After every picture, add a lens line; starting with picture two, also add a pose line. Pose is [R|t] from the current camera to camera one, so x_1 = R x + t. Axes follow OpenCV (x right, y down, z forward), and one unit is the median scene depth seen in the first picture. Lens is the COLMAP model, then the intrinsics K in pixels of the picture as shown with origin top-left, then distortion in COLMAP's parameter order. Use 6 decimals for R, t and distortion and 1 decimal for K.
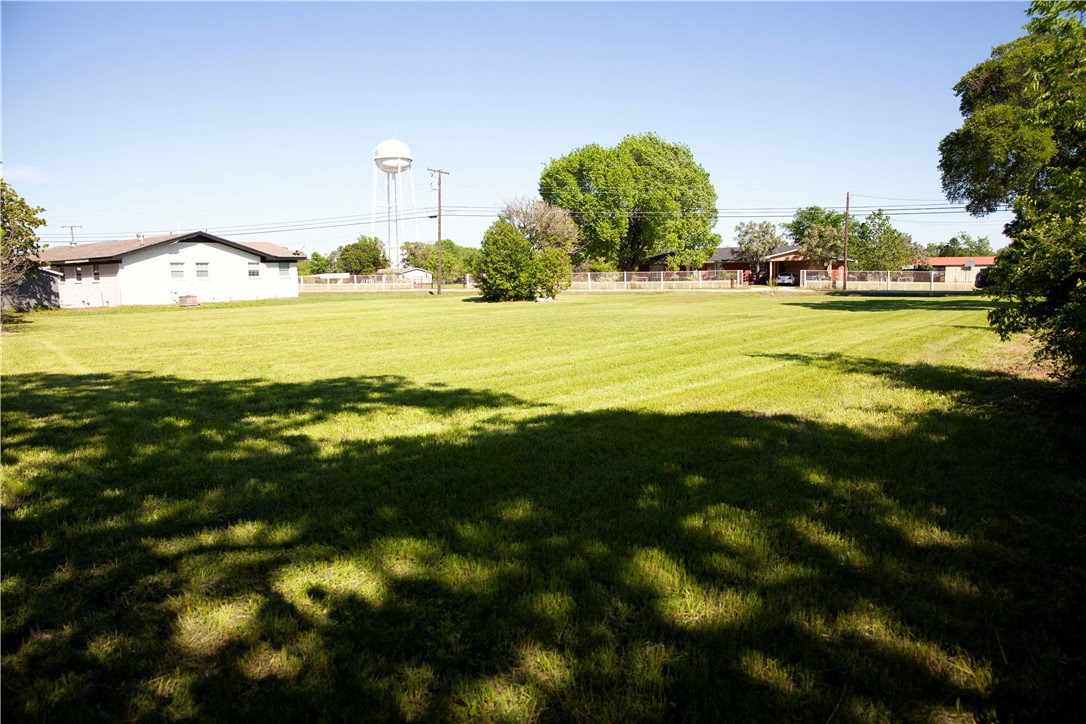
lens RADIAL K [[753.5, 0, 541.7], [0, 753.5, 363.7], [0, 0, 1]] dist [-0.089612, 0.058464]
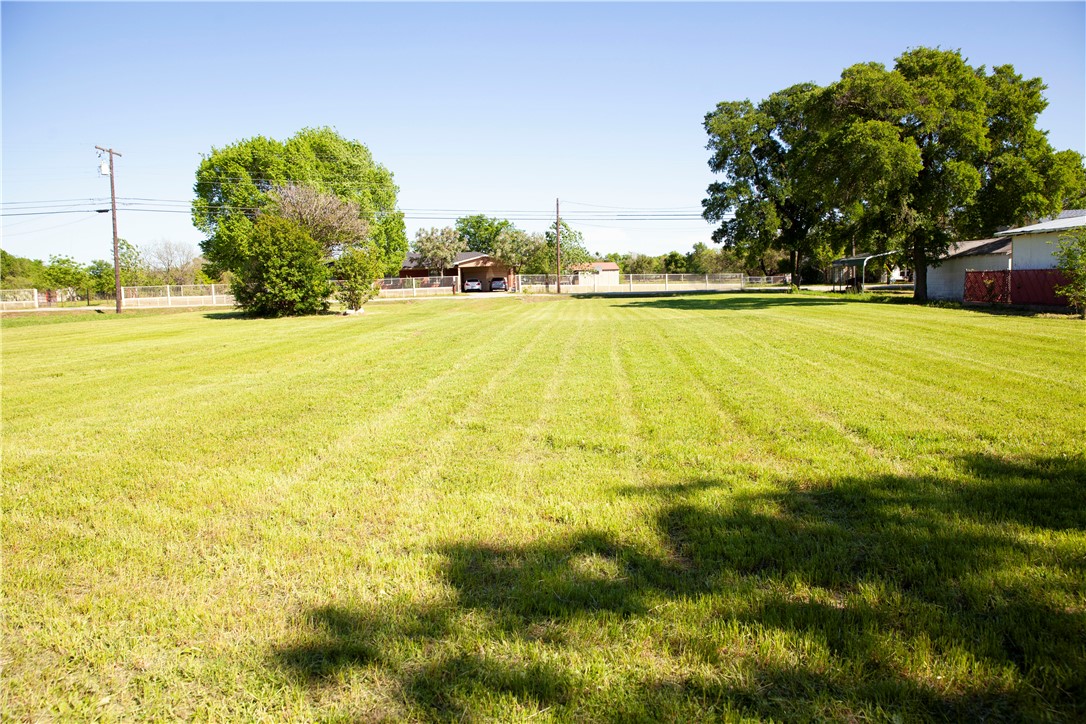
lens RADIAL K [[753.5, 0, 543.3], [0, 753.5, 359.8], [0, 0, 1]] dist [-0.089612, 0.058464]
pose [[0.836082, -0.068948, 0.544254, -0.184816], [0.079821, 0.996803, 0.003658, -0.013511], [-0.542766, 0.040384, 0.838912, 0.143527]]
